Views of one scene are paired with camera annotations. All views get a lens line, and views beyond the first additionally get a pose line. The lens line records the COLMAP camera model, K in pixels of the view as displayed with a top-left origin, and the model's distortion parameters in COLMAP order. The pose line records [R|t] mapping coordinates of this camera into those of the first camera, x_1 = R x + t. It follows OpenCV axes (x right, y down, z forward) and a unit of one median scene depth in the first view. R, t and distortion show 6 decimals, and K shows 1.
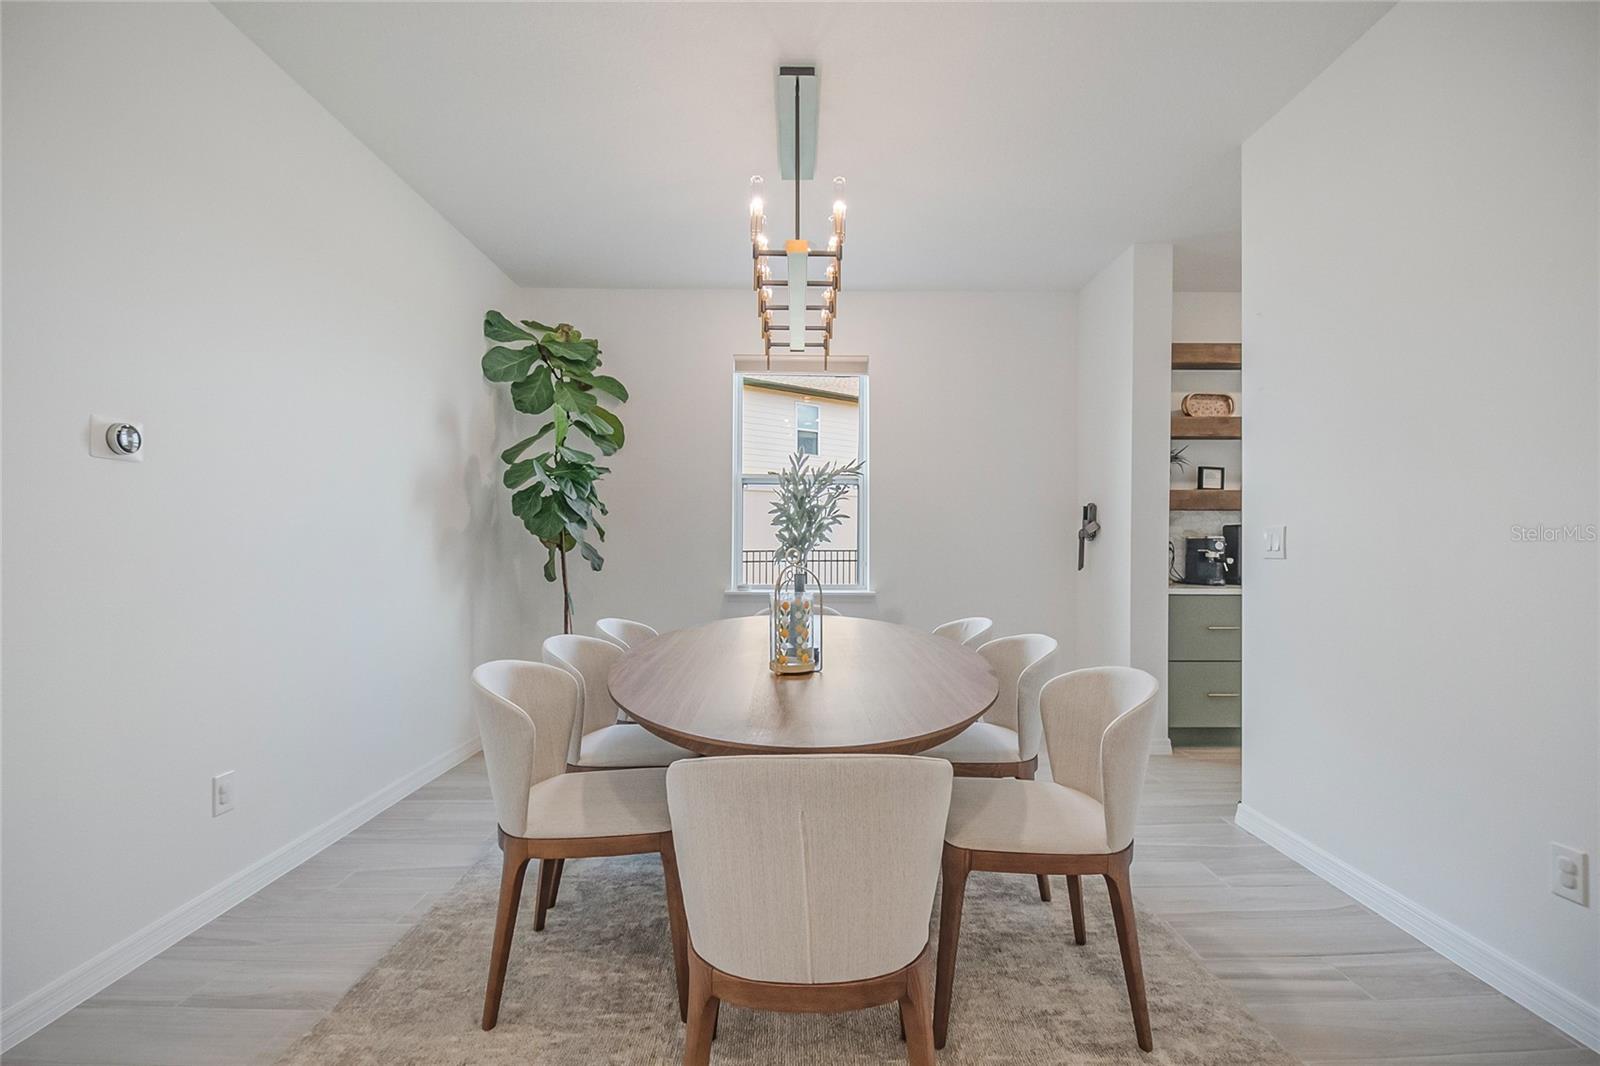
lens RADIAL K [[707.4, 0, 807.5], [0, 707.4, 546.4], [0, 0, 1]] dist [0.018945, -0.021101]
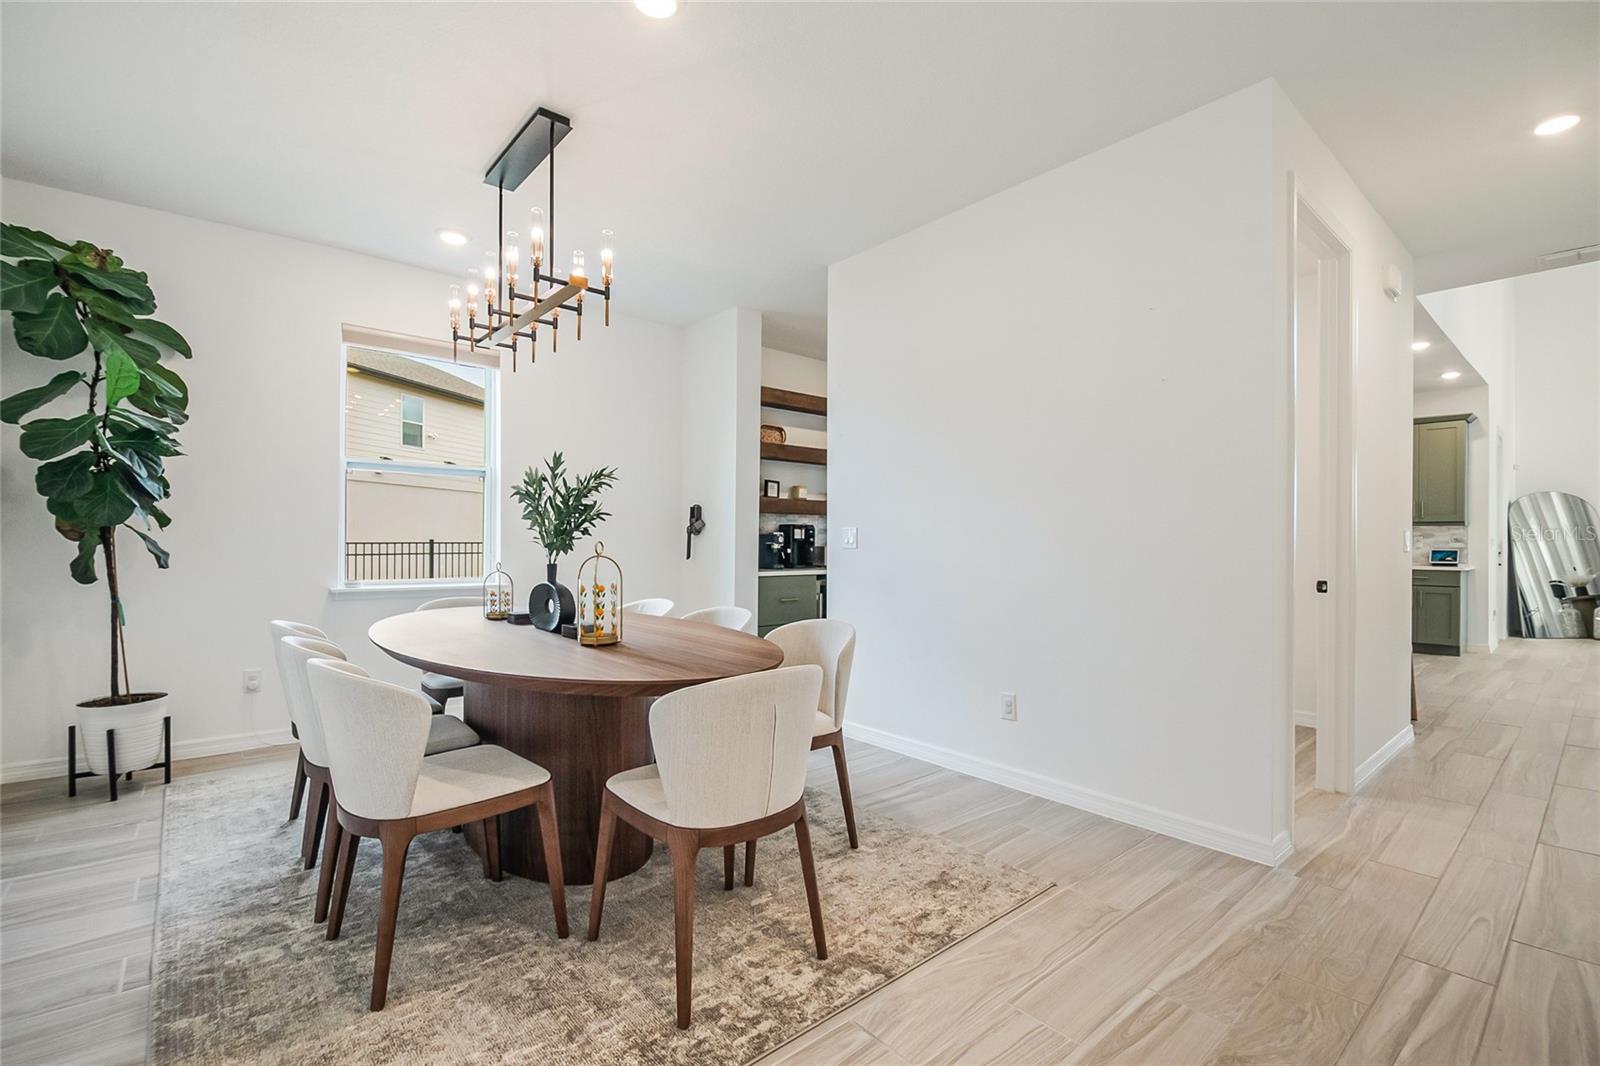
lens RADIAL K [[708.8, 0, 813.1], [0, 708.8, 538.5], [0, 0, 1]] dist [0.008685, -0.013888]
pose [[0.765619, 0.005114, 0.643274, -0.250999], [-0.004459, 0.999987, -0.002642, -0.000019], [-0.643279, -0.000846, 0.765632, -0.073486]]
